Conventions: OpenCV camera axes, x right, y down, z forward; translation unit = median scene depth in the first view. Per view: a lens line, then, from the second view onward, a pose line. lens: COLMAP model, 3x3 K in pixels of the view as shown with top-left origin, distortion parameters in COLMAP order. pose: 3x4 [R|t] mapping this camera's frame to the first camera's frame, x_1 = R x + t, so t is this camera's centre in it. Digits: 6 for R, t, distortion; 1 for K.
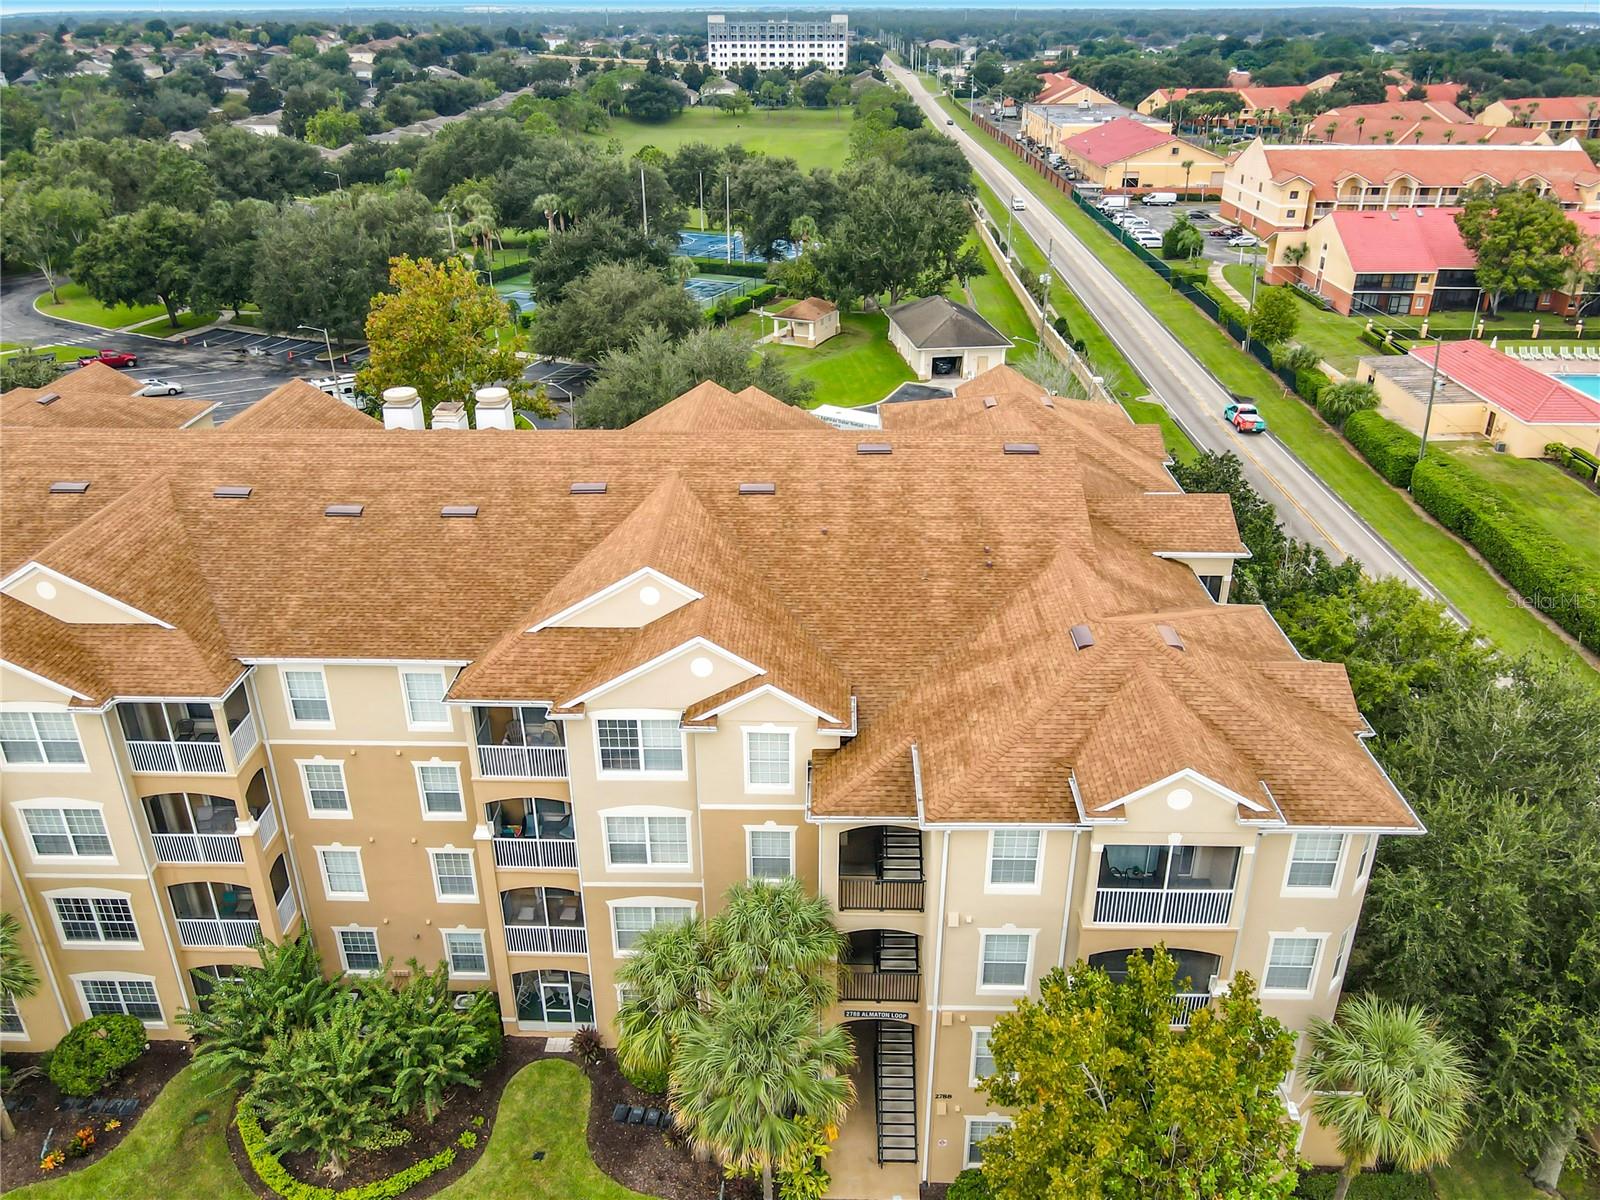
lens RADIAL K [[1205.1, 0, 791.4], [0, 1205.1, 576.9], [0, 0, 1]] dist [-0.017285, 0.026458]
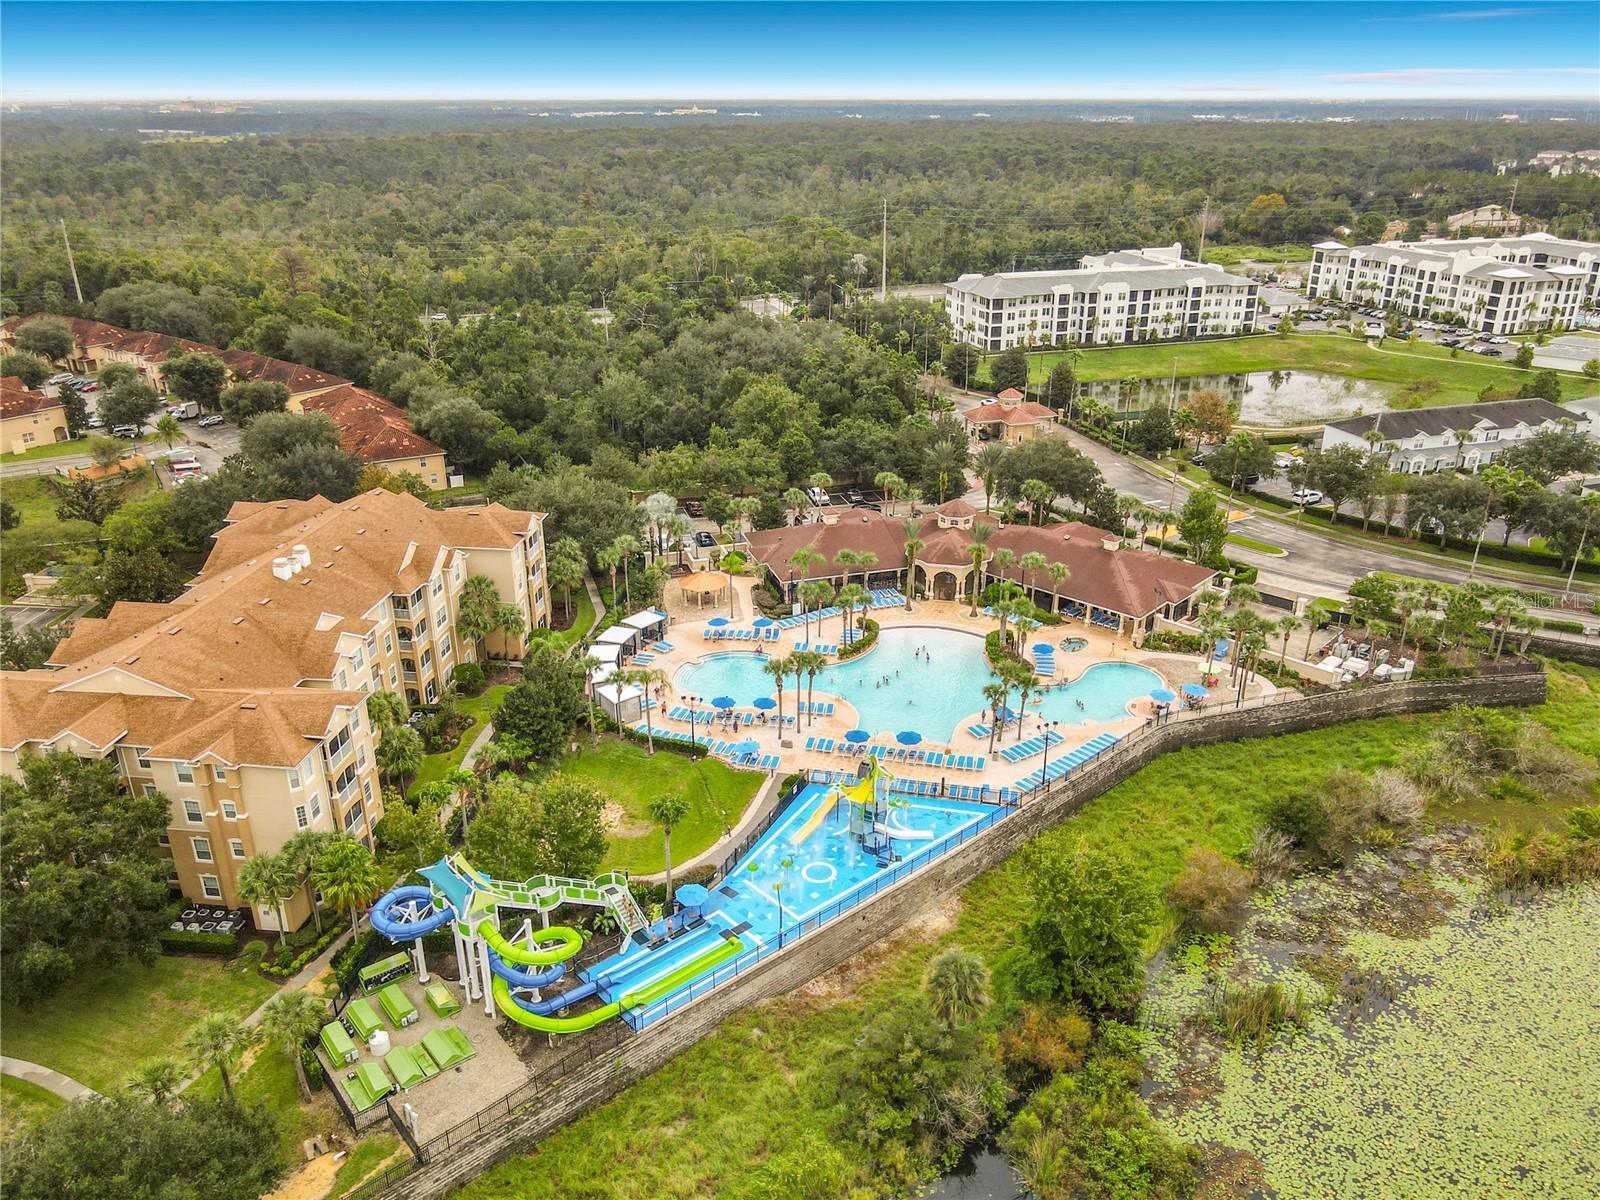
lens RADIAL K [[1205.1, 0, 792.2], [0, 1205.1, 601.1], [0, 0, 1]] dist [-0.017285, 0.026458]
pose [[0.097558, -0.380784, 0.919503, -0.881775], [0.428233, 0.850068, 0.306595, -0.122527], [-0.898387, 0.363850, 0.245996, -0.208974]]
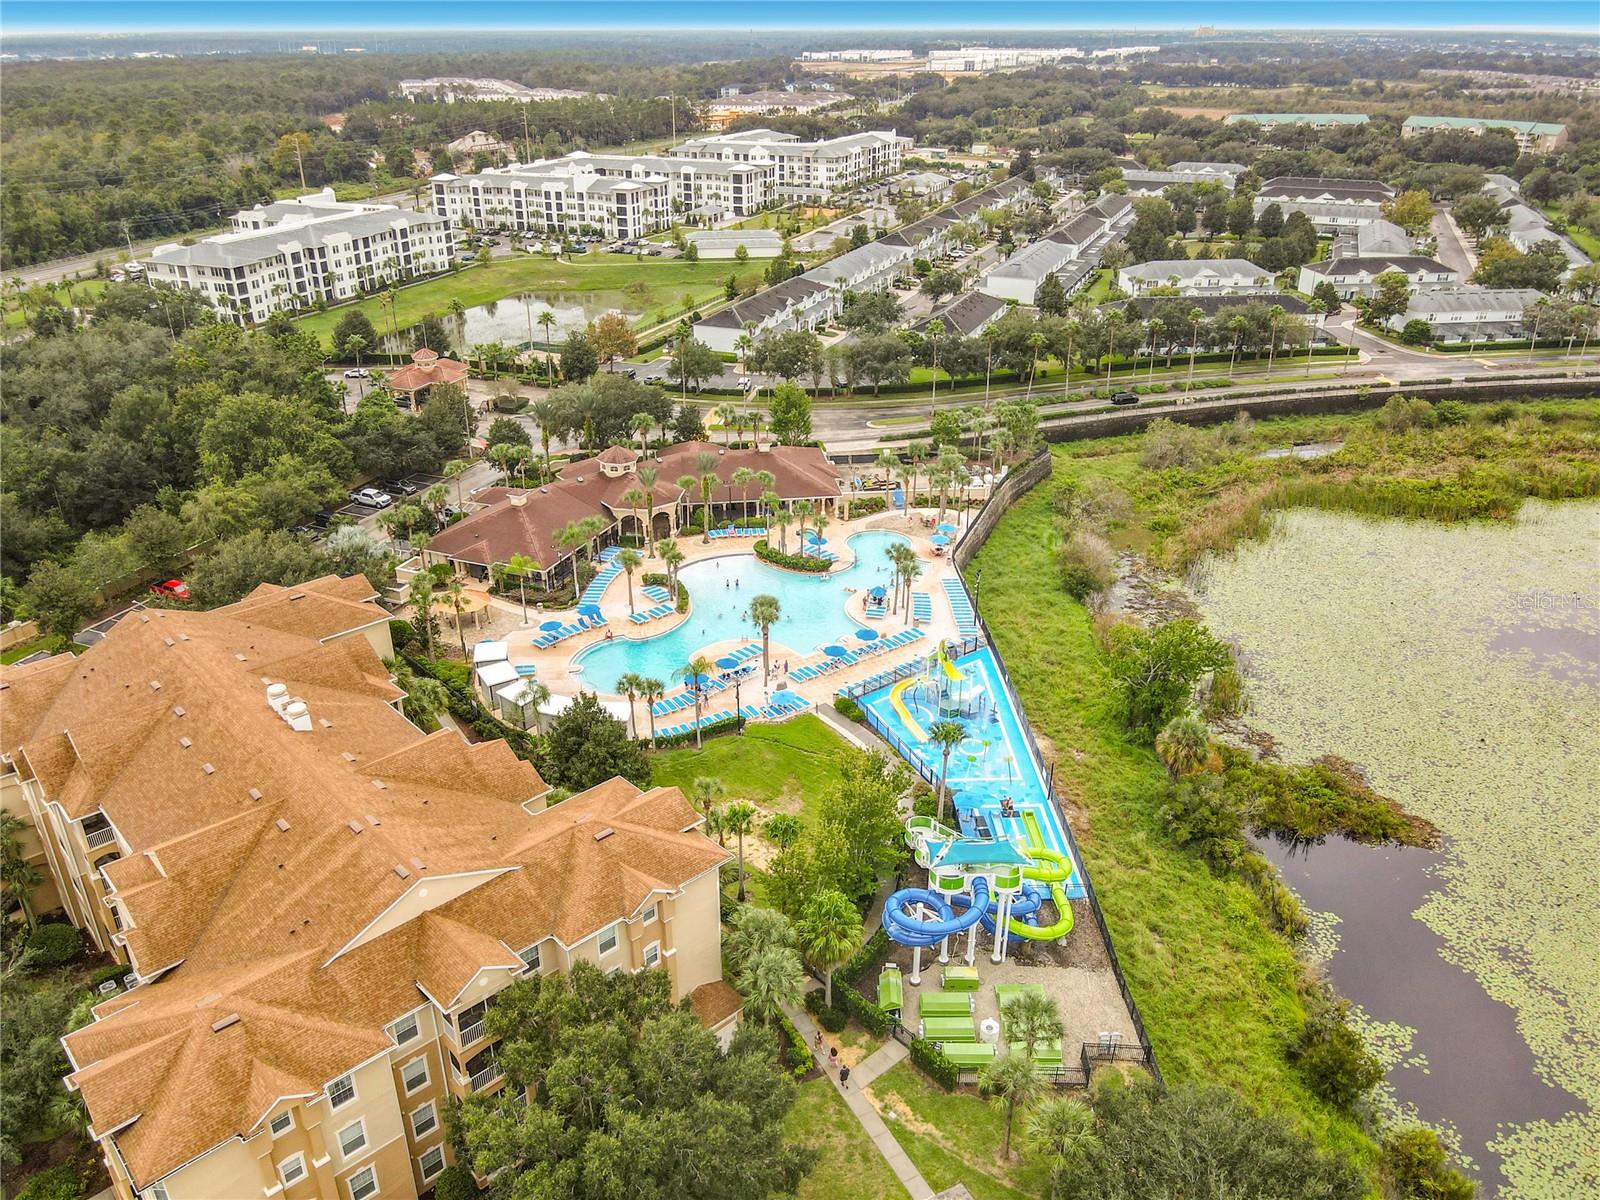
lens RADIAL K [[1205.1, 0, 797.9], [0, 1205.1, 613.8], [0, 0, 1]] dist [-0.017285, 0.026458]
pose [[-0.704749, -0.305460, 0.640331, -0.679454], [0.310383, 0.678856, 0.665445, -0.405092], [-0.637959, 0.667719, -0.383613, 0.362493]]
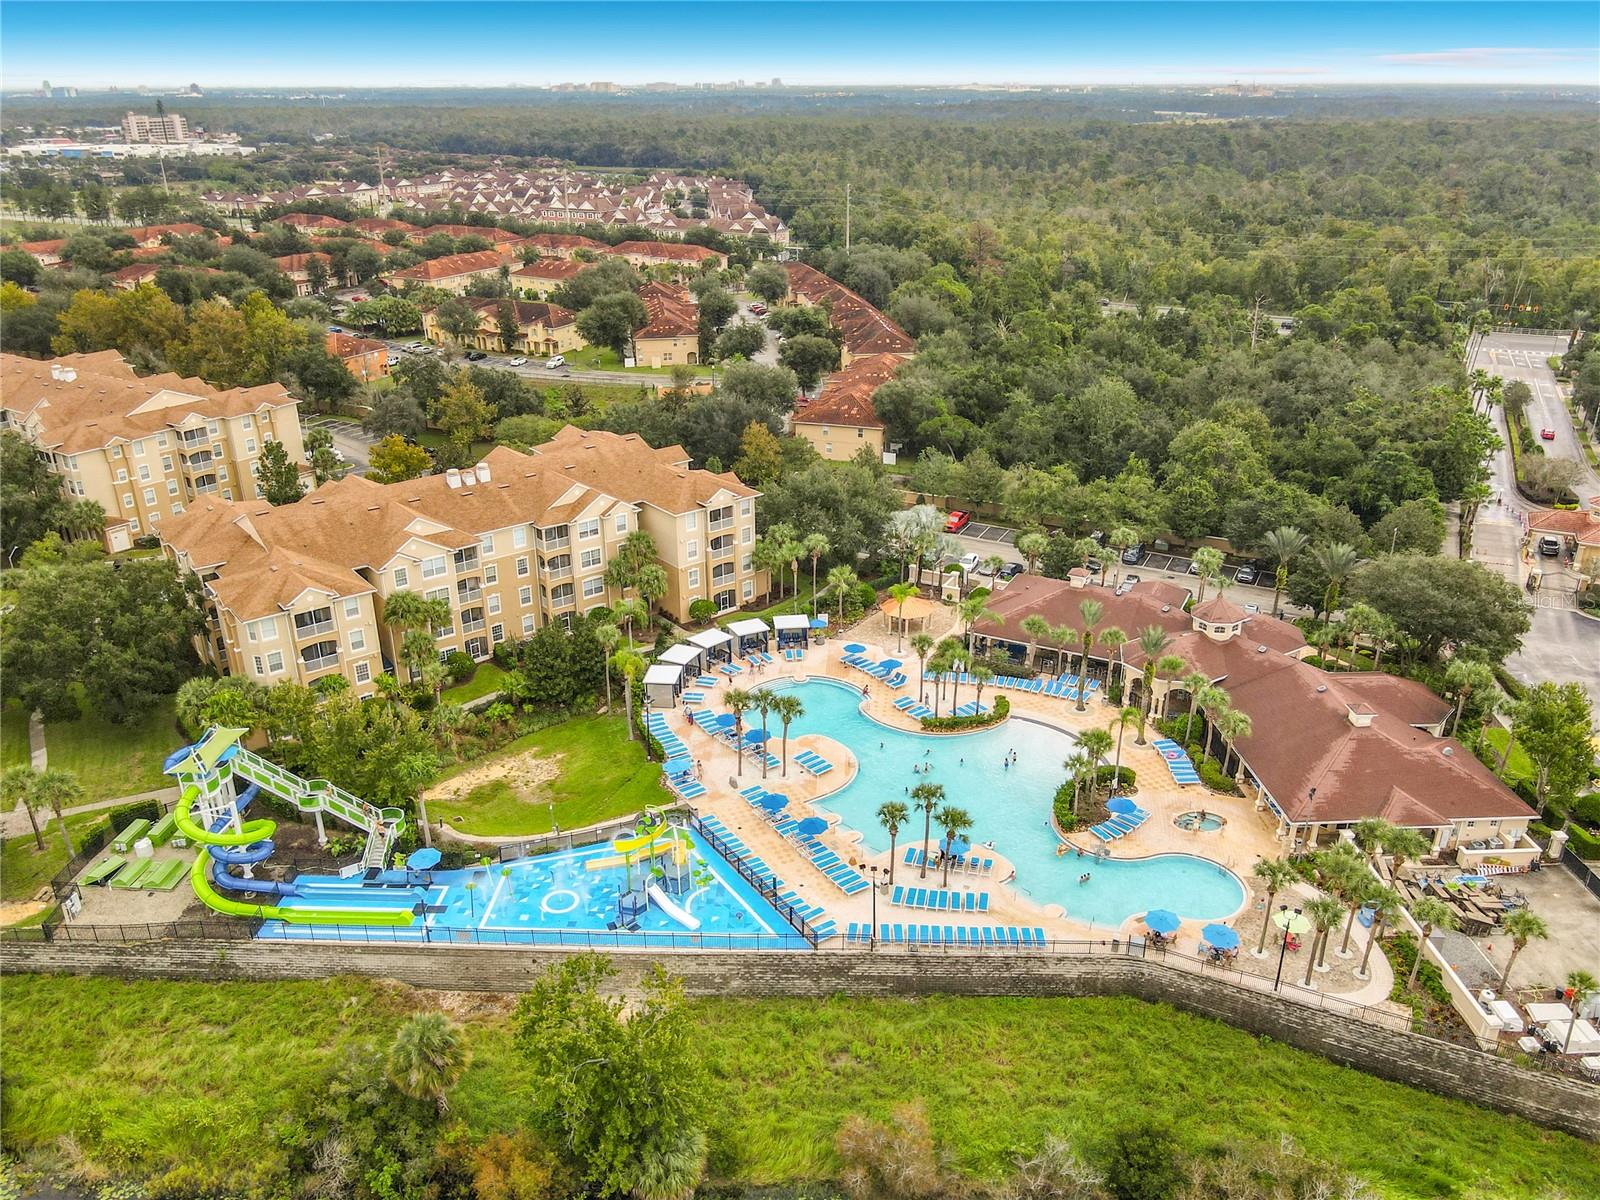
lens RADIAL K [[1205.1, 0, 797.2], [0, 1205.1, 615.1], [0, 0, 1]] dist [-0.017285, 0.026458]
pose [[0.762062, -0.259717, 0.593134, -0.522270], [0.277269, 0.958689, 0.063547, 0.091583], [-0.585135, 0.116031, 0.802592, -0.641402]]
